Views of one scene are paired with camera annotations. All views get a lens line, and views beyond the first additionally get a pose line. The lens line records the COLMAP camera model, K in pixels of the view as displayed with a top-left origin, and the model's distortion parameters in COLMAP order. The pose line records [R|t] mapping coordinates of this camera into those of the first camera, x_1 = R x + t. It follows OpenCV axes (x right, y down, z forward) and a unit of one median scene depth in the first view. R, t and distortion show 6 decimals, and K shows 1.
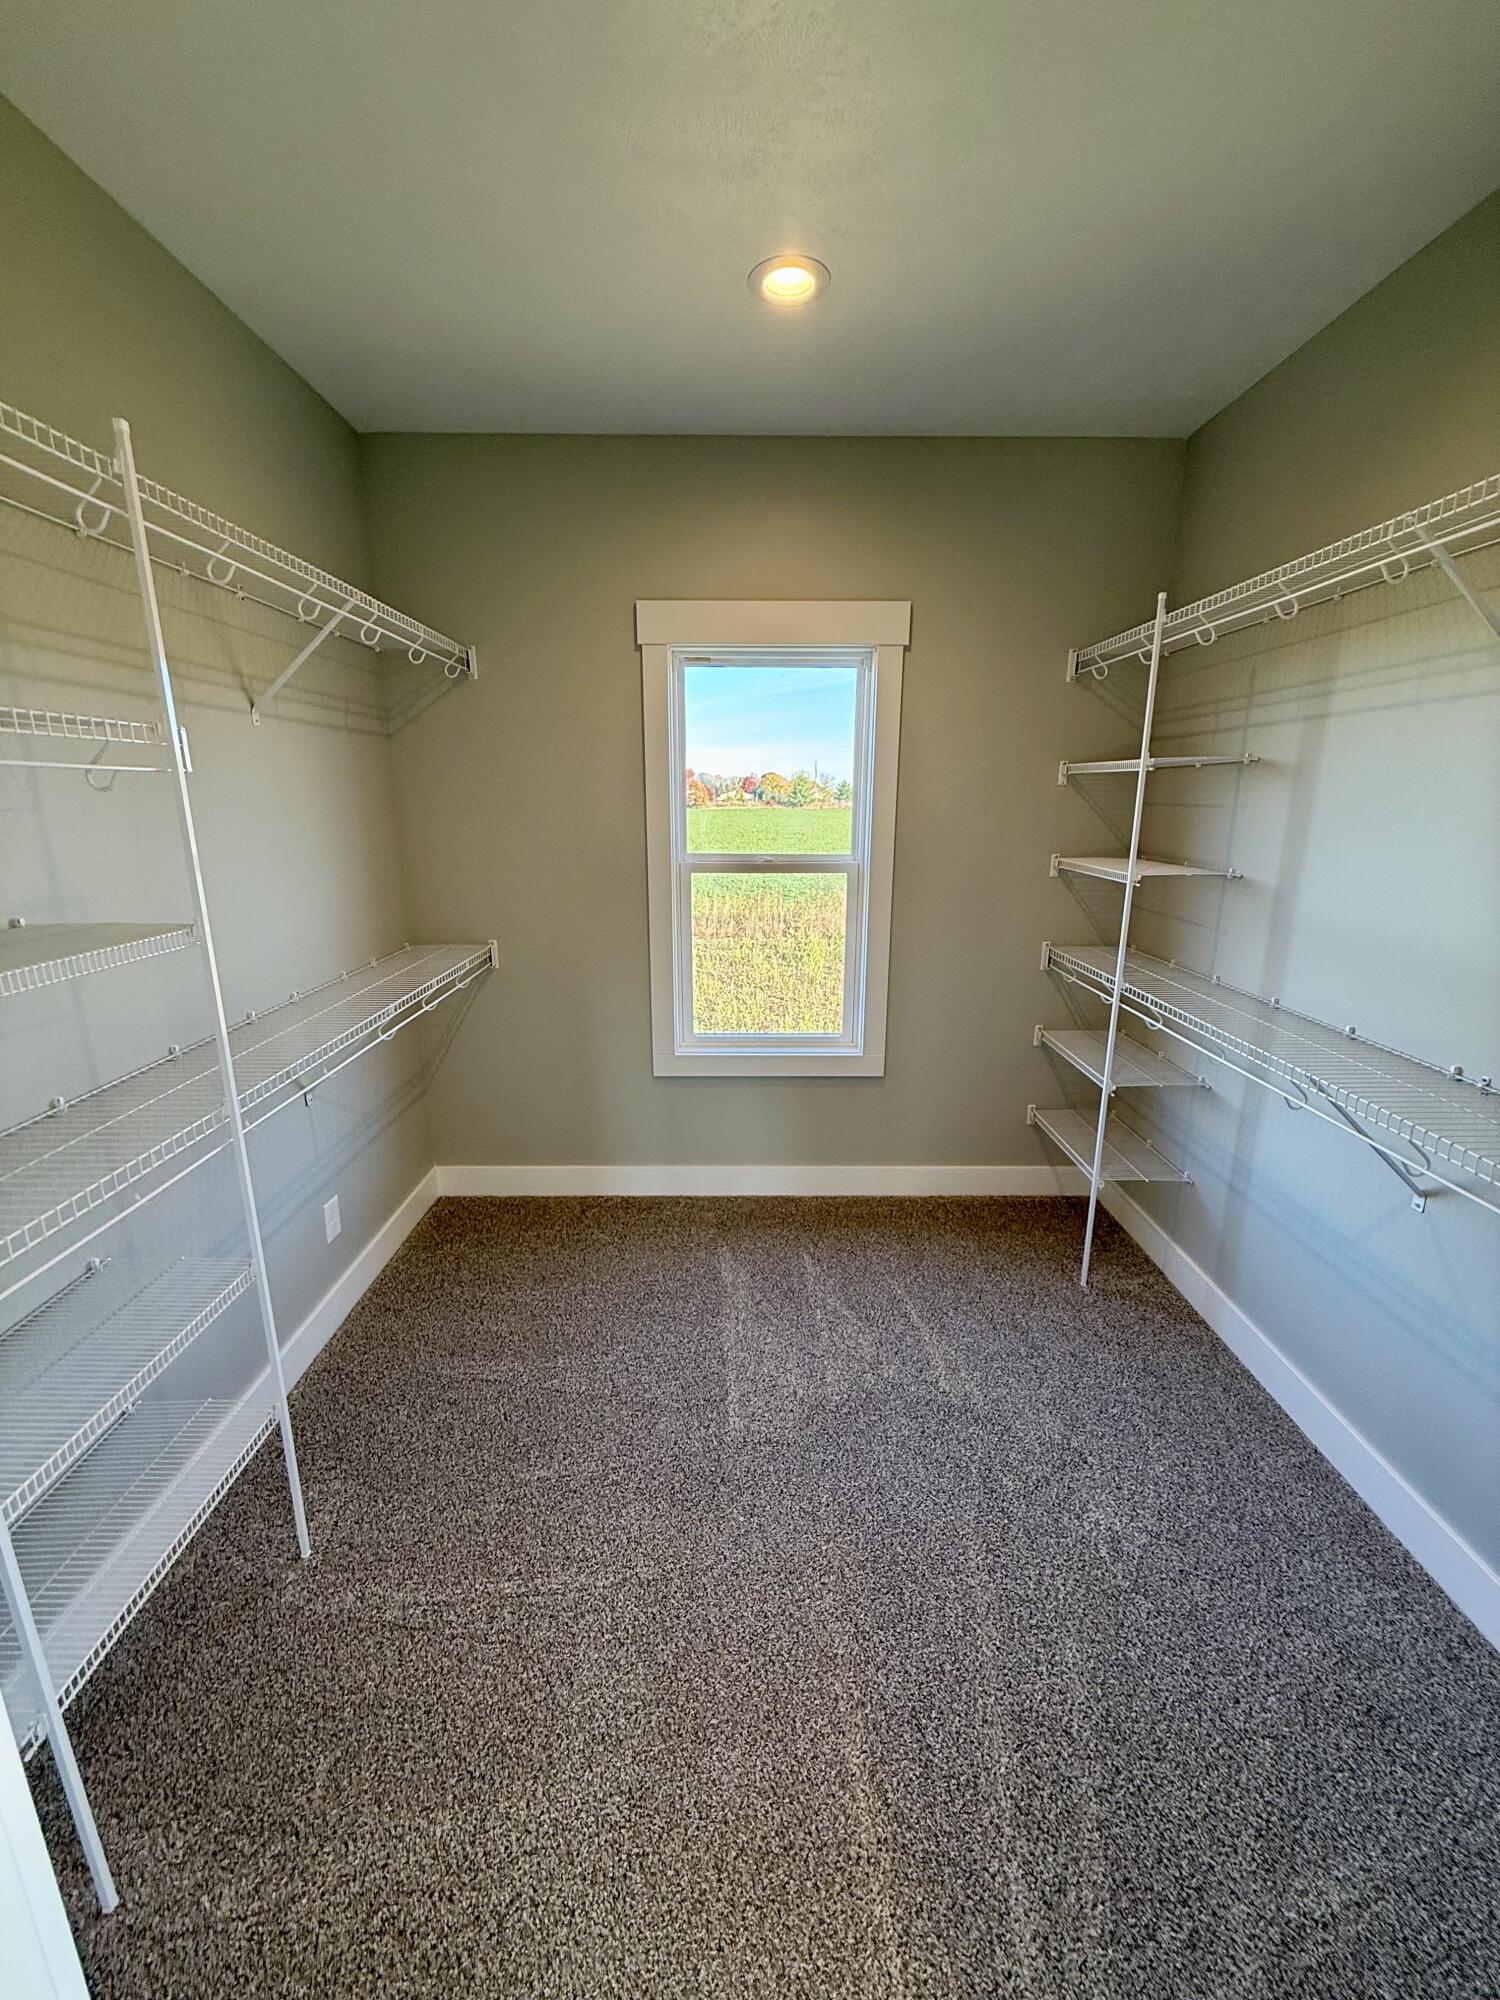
lens RADIAL K [[792.2, 0, 741.8], [0, 792.2, 1006.2], [0, 0, 1]] dist [-0.000379, 0.000339]
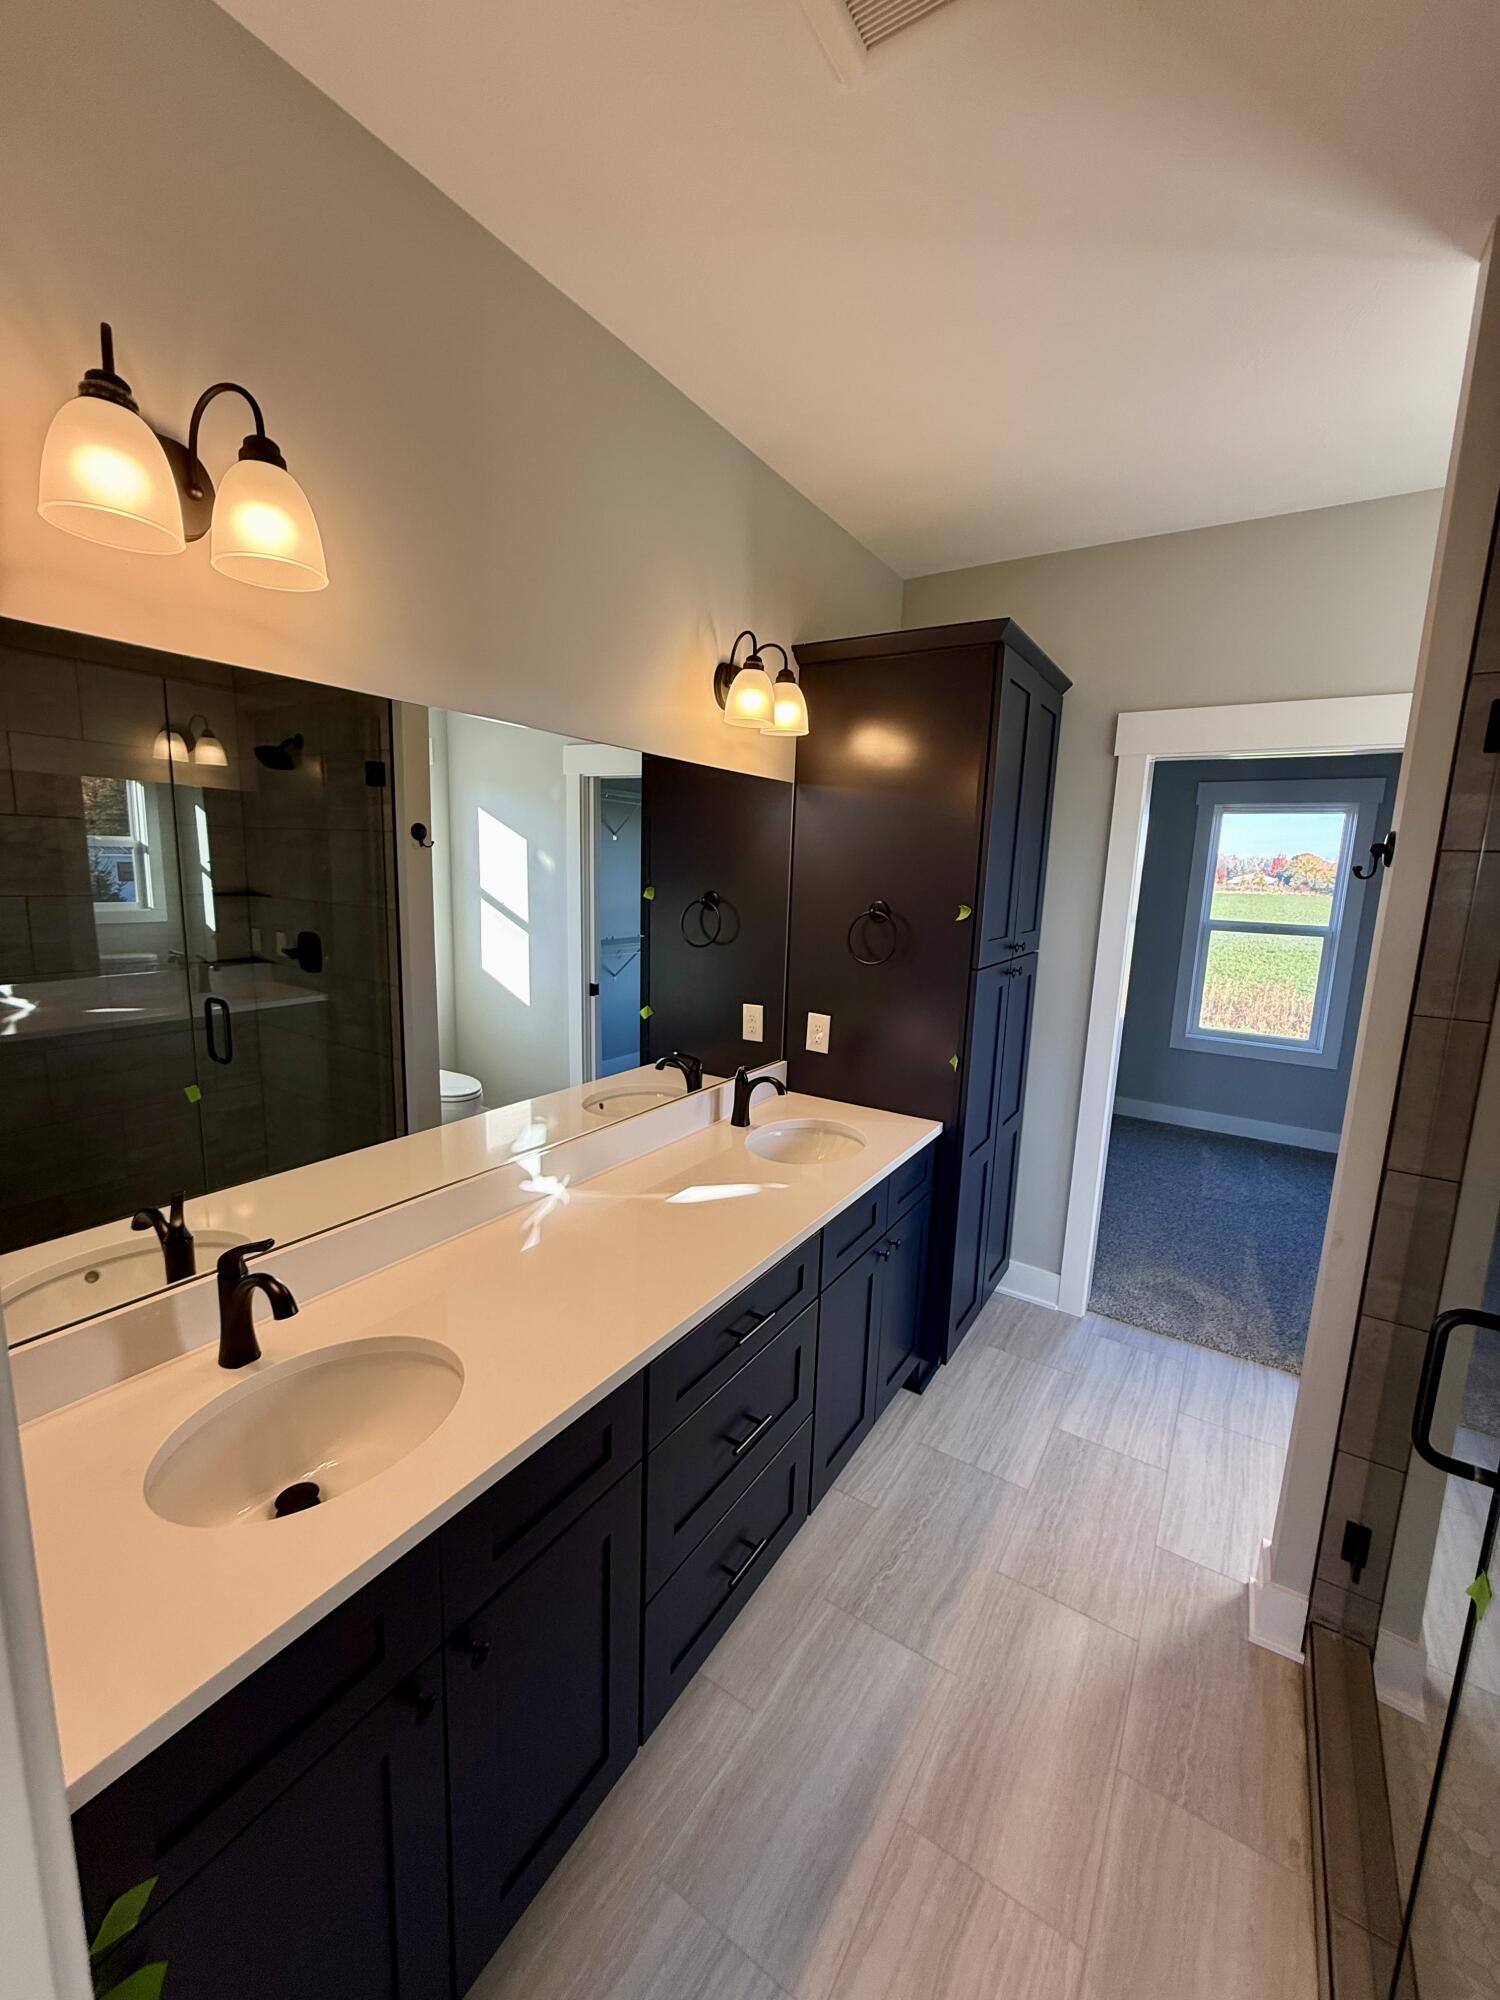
lens RADIAL K [[792.2, 0, 752.3], [0, 792.2, 992.5], [0, 0, 1]] dist [-0.000379, 0.000339]
pose [[0.842829, 0.114365, -0.525889, 0.013926], [-0.169437, 0.983857, -0.057593, 0.214897], [0.510813, 0.137646, 0.848601, -0.876520]]
